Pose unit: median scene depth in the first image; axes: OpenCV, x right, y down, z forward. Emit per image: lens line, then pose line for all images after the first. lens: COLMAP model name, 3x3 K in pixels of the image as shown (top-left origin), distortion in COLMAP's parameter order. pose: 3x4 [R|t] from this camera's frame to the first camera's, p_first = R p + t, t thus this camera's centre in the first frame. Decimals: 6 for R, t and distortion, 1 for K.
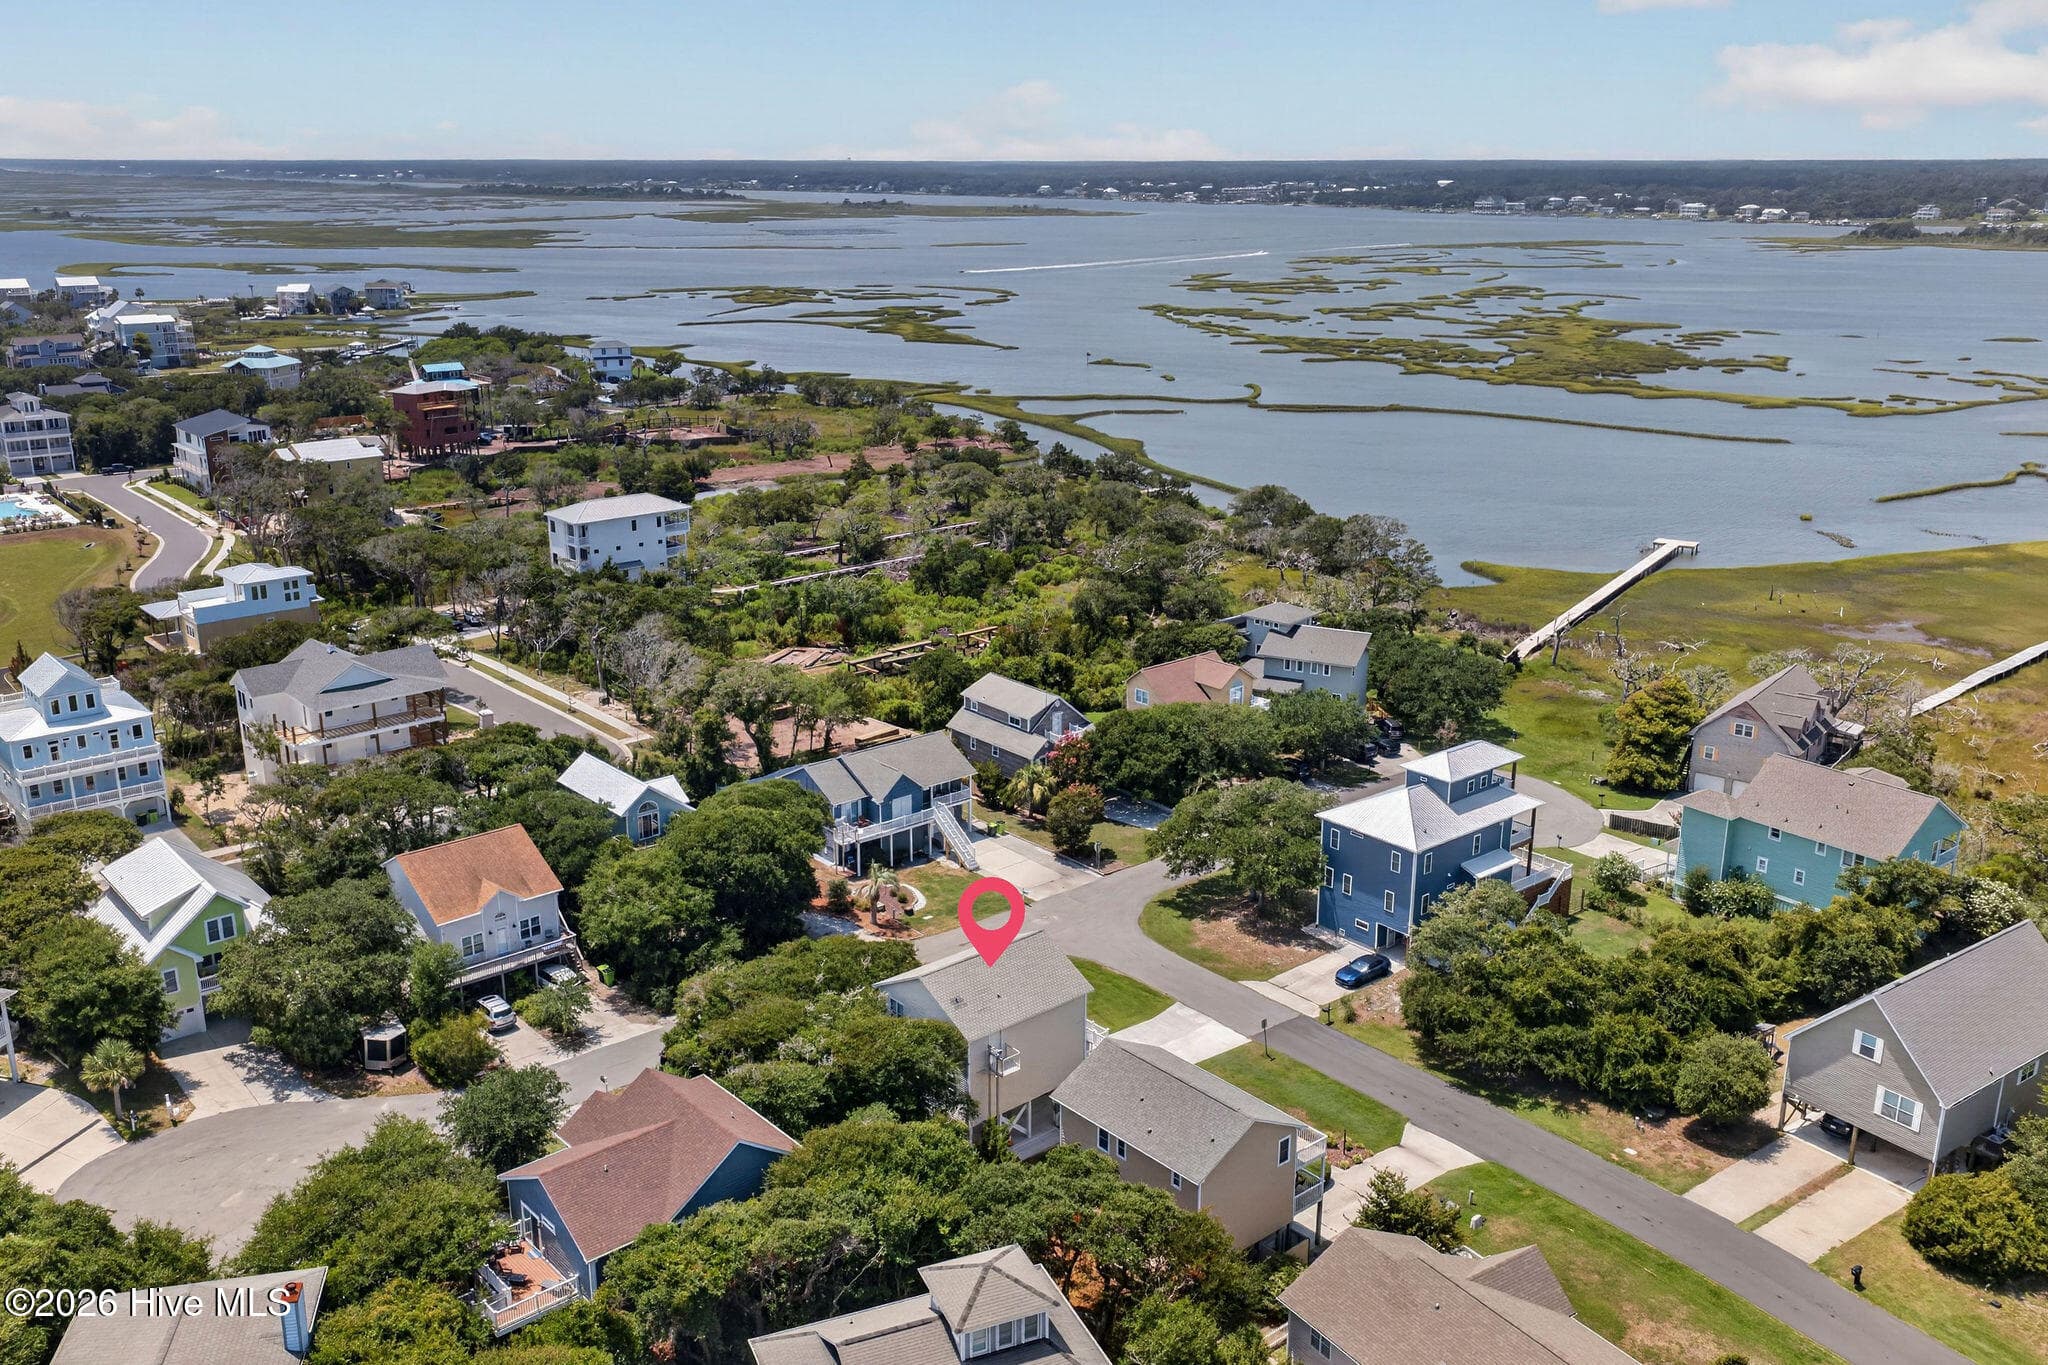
lens RADIAL K [[1677.7, 0, 1024.0], [0, 1677.7, 682.5], [0, 0, 1]] dist [0.009599, 0.004496]
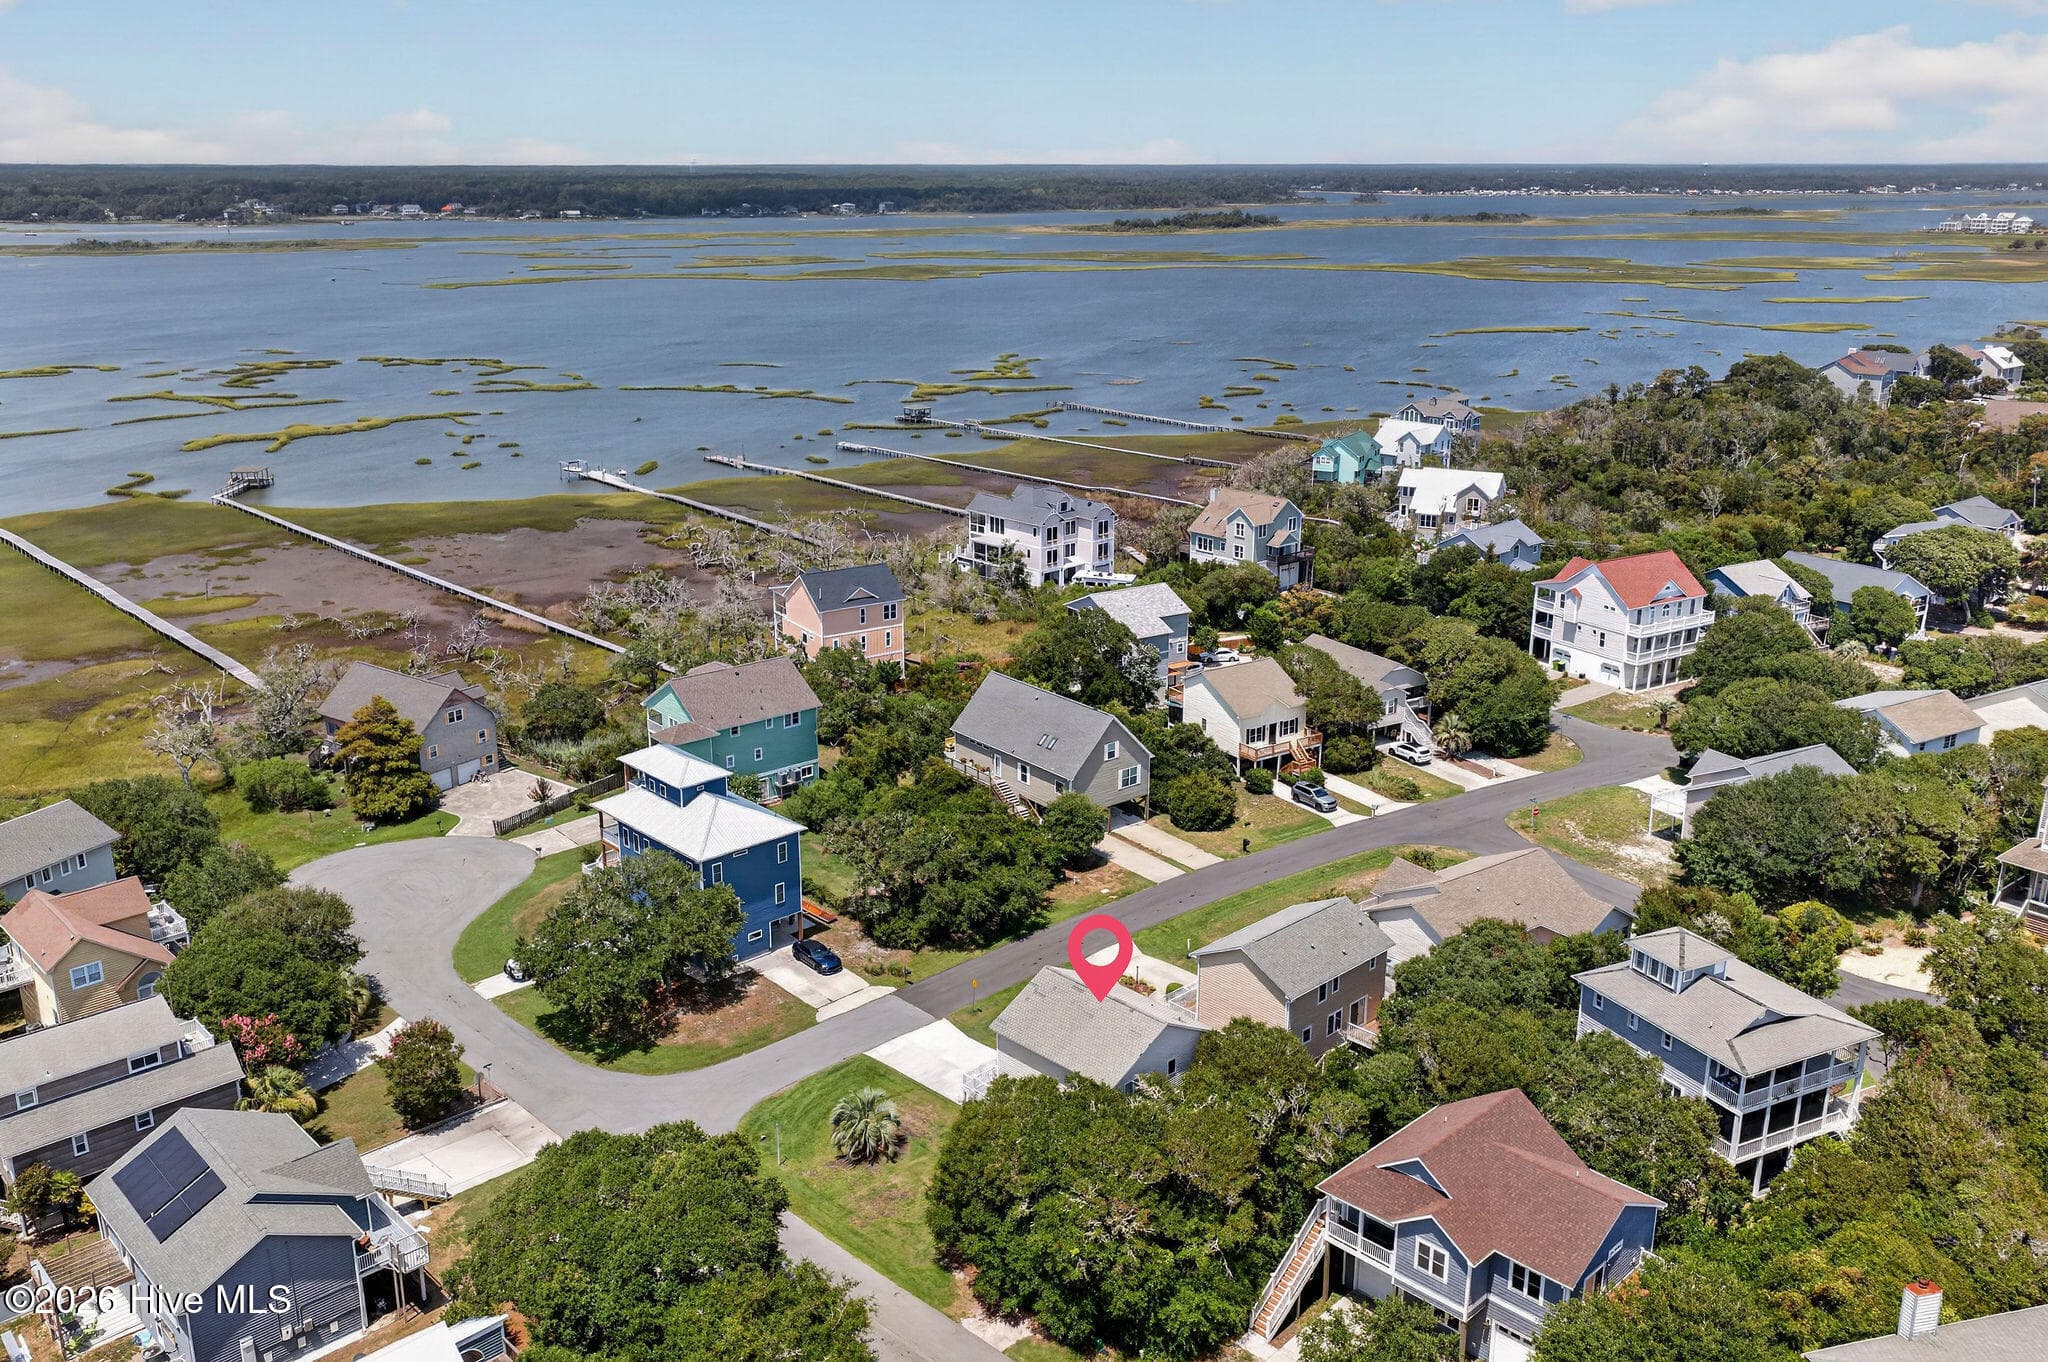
lens RADIAL K [[1658.3, 0, 1033.3], [0, 1658.3, 674.7], [0, 0, 1]] dist [0.010961, -0.020211]
pose [[-0.041080, -0.291426, 0.955711, -0.571903], [0.292232, 0.911187, 0.290411, -0.190686], [-0.955465, 0.291219, 0.047732, 0.614677]]
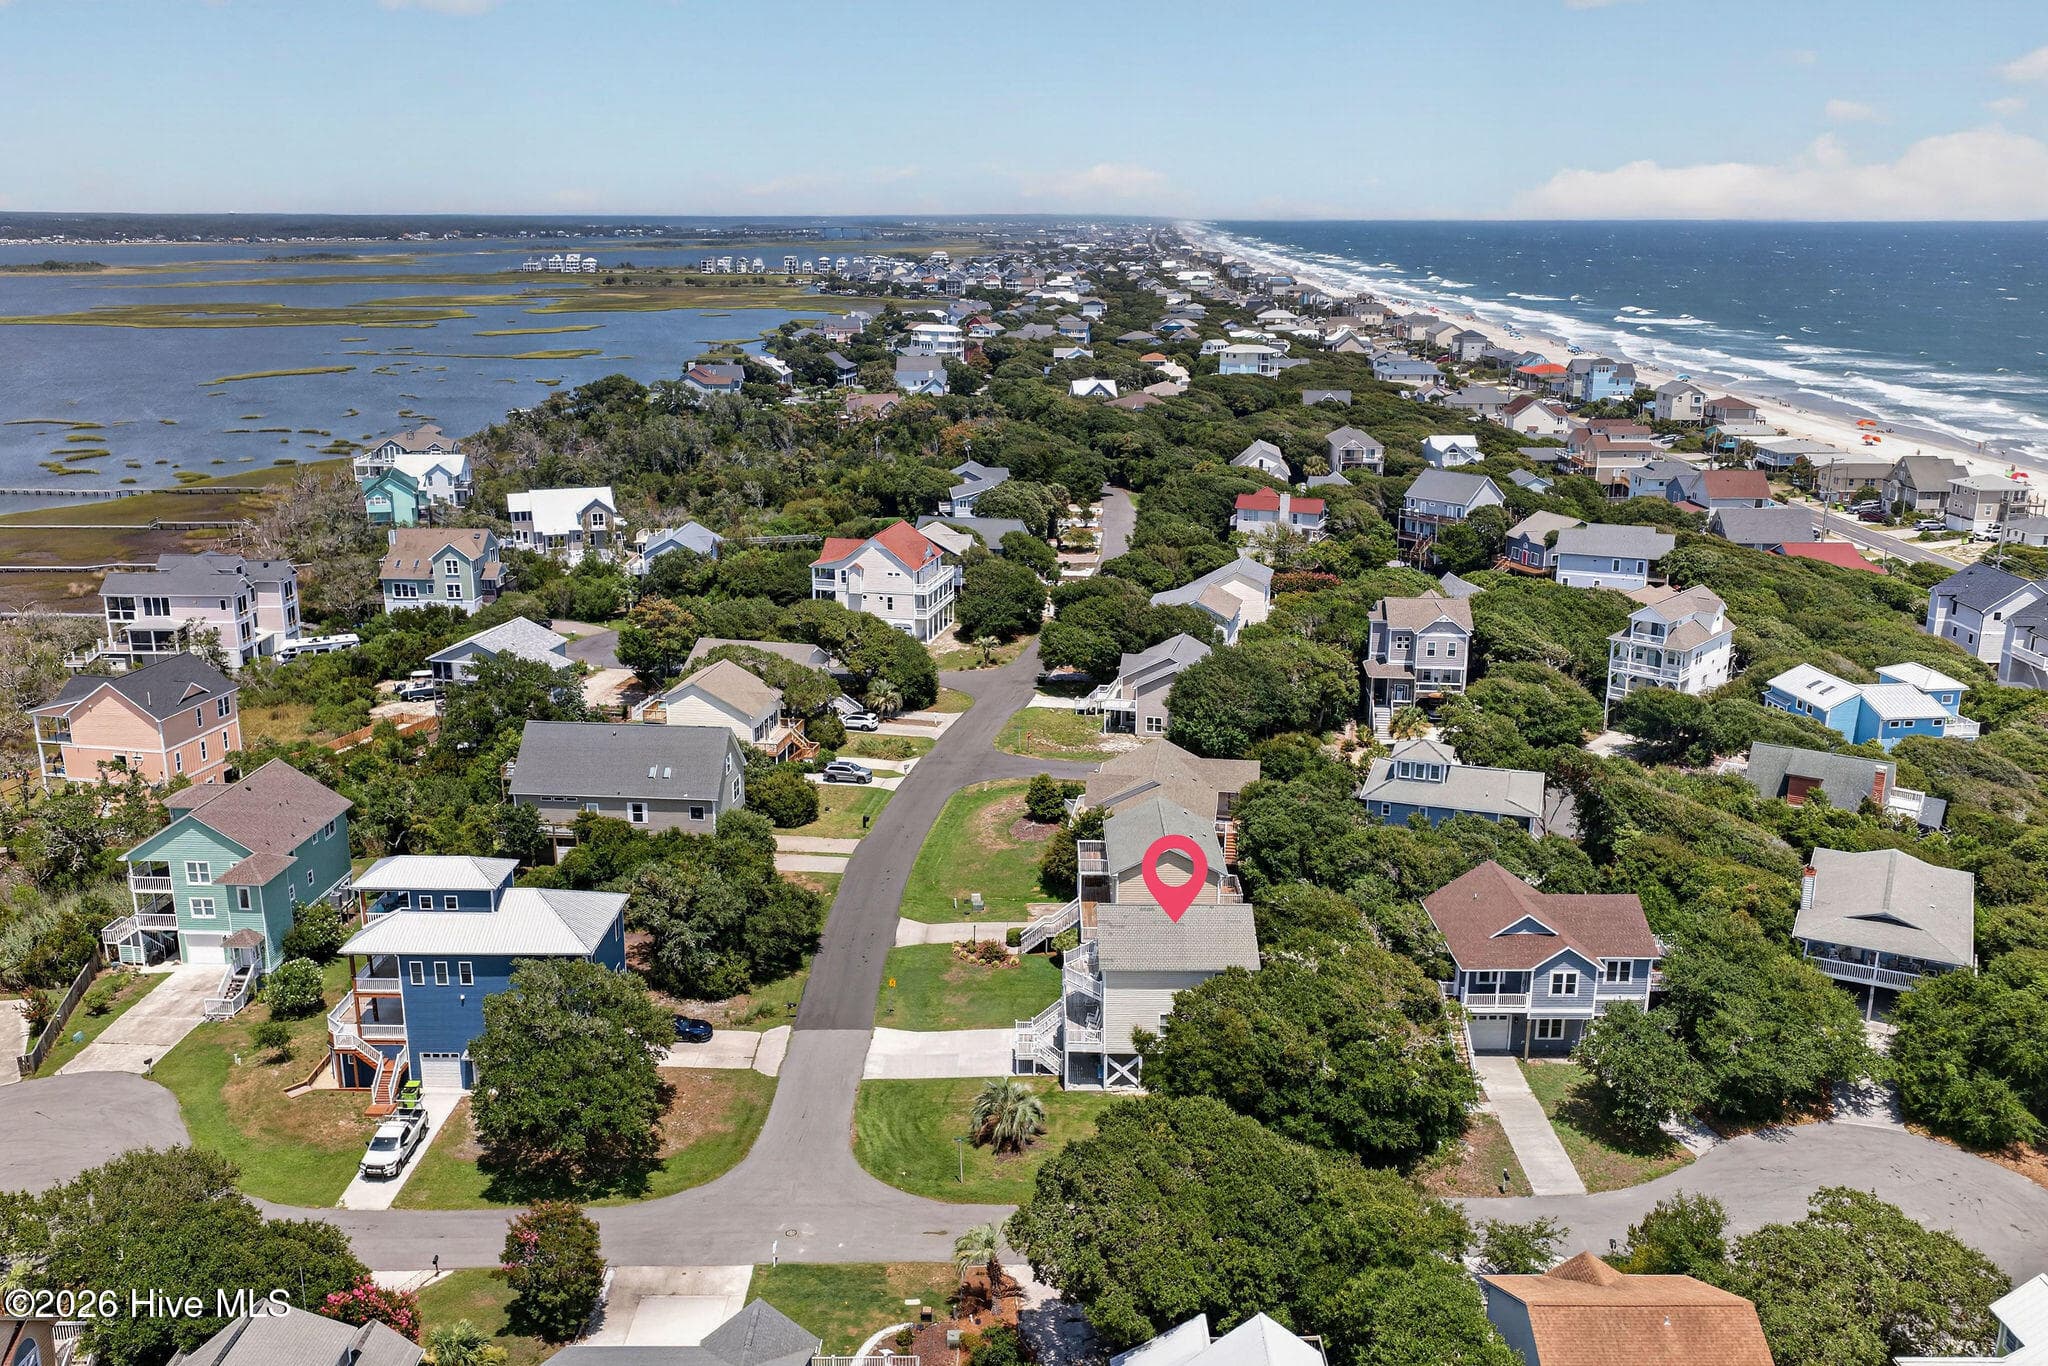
lens RADIAL K [[1658.3, 0, 1033.3], [0, 1658.3, 676.7], [0, 0, 1]] dist [0.010961, -0.020211]
pose [[-0.748665, -0.179435, 0.638204, -0.384539], [0.188521, 0.865308, 0.464437, -0.298117], [-0.635579, 0.468023, -0.613999, 1.060837]]
